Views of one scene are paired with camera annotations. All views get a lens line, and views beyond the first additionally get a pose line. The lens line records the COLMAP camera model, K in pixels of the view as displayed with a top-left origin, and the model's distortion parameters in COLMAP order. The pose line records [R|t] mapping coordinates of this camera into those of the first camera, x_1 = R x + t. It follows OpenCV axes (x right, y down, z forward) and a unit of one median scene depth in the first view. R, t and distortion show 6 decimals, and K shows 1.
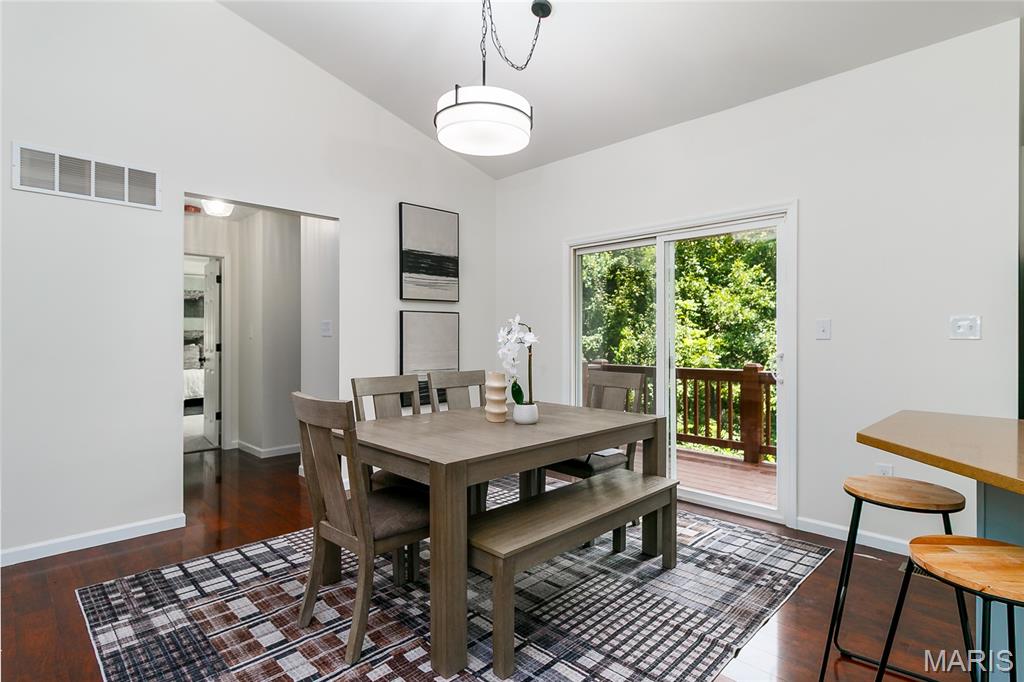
lens RADIAL K [[527.4, 0, 515.3], [0, 527.4, 339.8], [0, 0, 1]] dist [-0.000667, 0.000033]
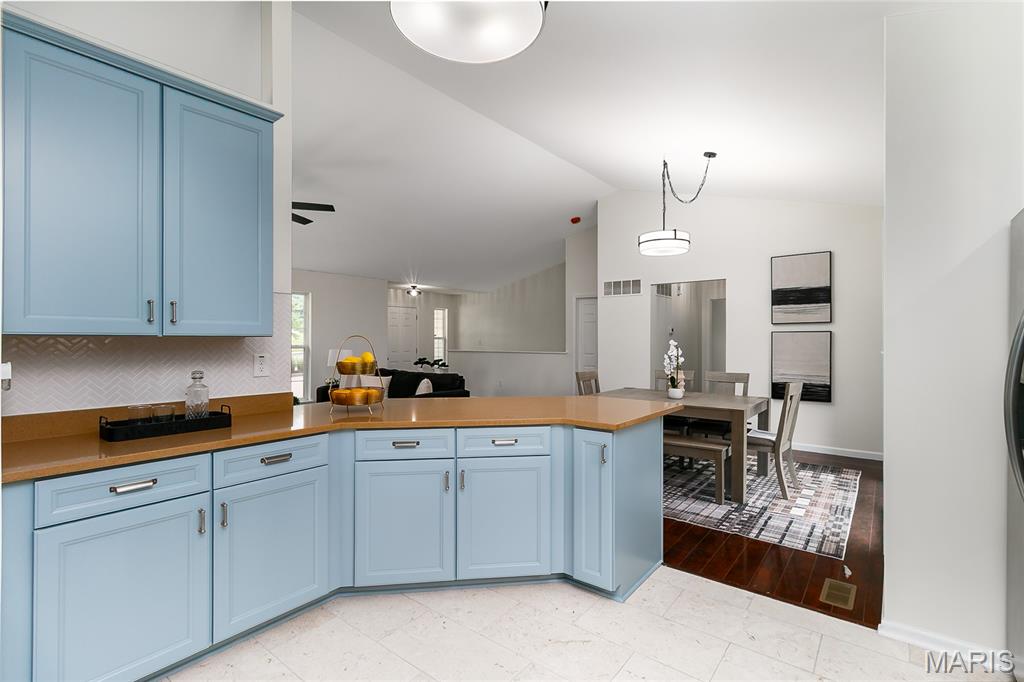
lens RADIAL K [[477.2, 0, 515.5], [0, 477.2, 340.0], [0, 0, 1]] dist [0.002717, -0.000218]
pose [[0.095351, 0.000547, -0.995444, 1.499052], [-0.009976, 0.999950, -0.000406, -0.036915], [0.995394, 0.009969, 0.095351, 0.250498]]
